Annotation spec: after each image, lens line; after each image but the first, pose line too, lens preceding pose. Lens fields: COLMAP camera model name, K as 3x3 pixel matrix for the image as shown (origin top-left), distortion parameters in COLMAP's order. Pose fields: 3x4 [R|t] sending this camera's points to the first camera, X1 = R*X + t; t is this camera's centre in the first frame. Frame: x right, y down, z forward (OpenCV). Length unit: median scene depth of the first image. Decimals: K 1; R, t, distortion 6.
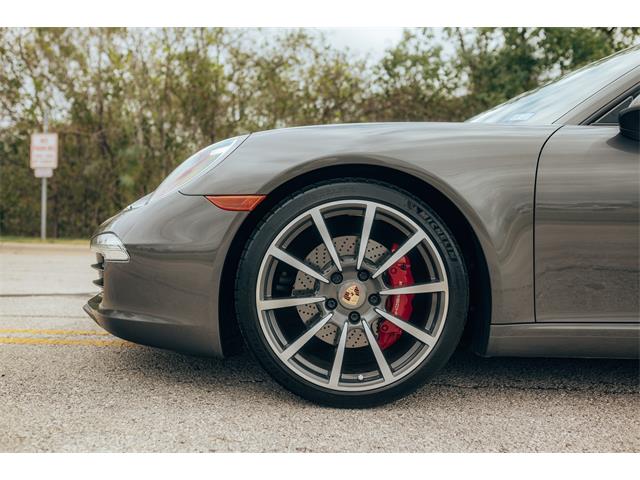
lens RADIAL K [[605.5, 0, 316.3], [0, 605.5, 240.3], [0, 0, 1]] dist [-0.018632, -0.000112]
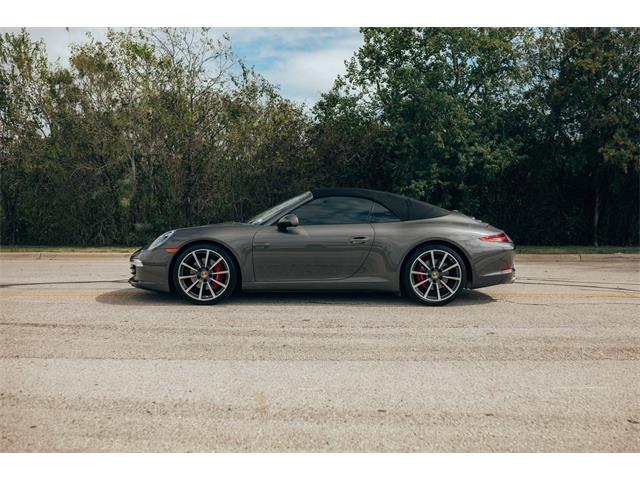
lens RADIAL K [[605.5, 0, 316.3], [0, 605.5, 240.3], [0, 0, 1]] dist [-0.018632, -0.000112]
pose [[0.999651, -0.021257, 0.015690, 0.687934], [0.021116, 0.999736, 0.009072, -0.138088], [-0.015879, -0.008737, 0.999836, -2.694832]]
